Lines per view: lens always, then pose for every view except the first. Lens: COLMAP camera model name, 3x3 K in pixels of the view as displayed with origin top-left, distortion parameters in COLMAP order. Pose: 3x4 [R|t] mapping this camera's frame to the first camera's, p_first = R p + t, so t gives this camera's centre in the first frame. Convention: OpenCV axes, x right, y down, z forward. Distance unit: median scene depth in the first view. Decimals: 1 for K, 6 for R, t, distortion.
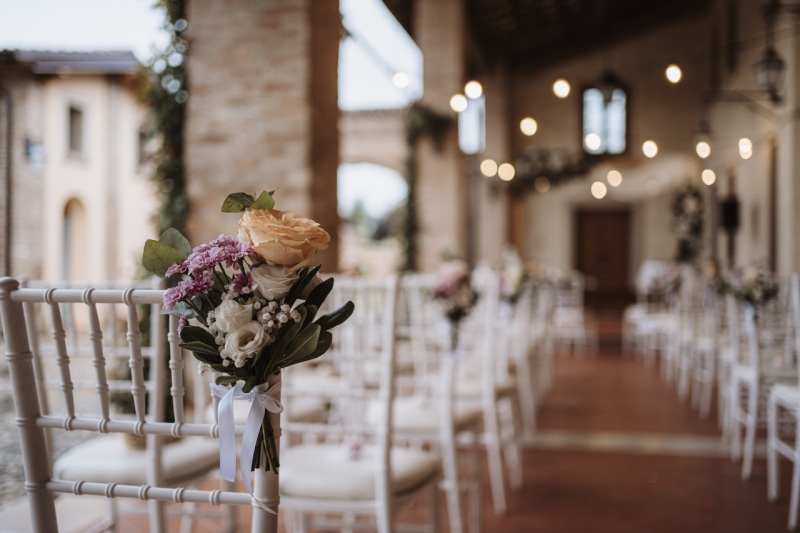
lens RADIAL K [[837.3, 0, 400.0], [0, 837.3, 266.5], [0, 0, 1]] dist [0.000210, 0.016352]
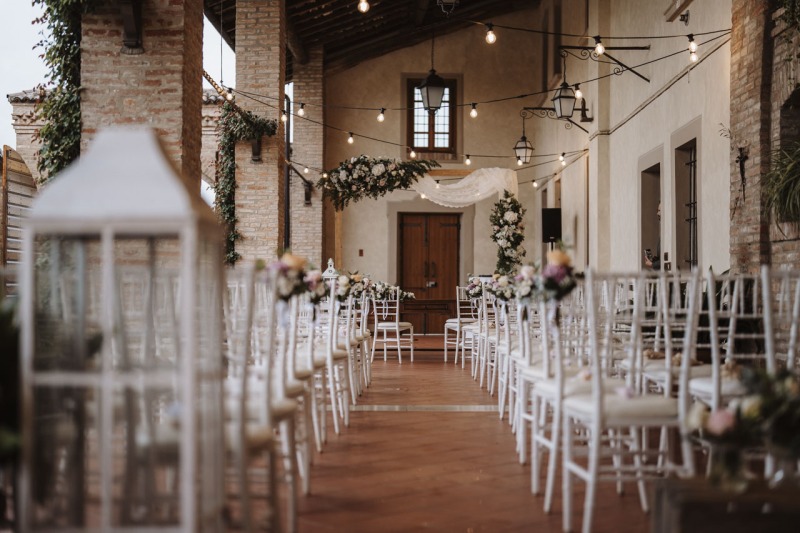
lens RADIAL K [[1121.2, 0, 400.0], [0, 1121.2, 266.5], [0, 0, 1]] dist [-0.012267, -0.005819]
pose [[0.979983, 0.007103, 0.198954, -0.049559], [-0.004868, 0.999919, -0.011724, 0.003209], [-0.199021, 0.010521, 0.979939, -0.288164]]
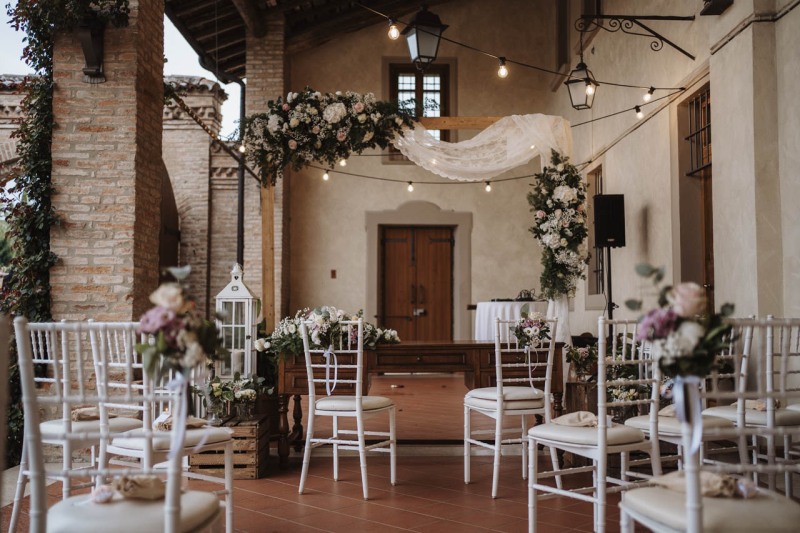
lens RADIAL K [[837.3, 0, 400.0], [0, 837.3, 266.5], [0, 0, 1]] dist [0.000210, 0.016352]
pose [[0.977252, 0.011981, 0.211741, 0.112178], [-0.001345, 0.998733, -0.050305, 0.005851], [-0.212076, 0.048876, 0.976030, 0.455078]]
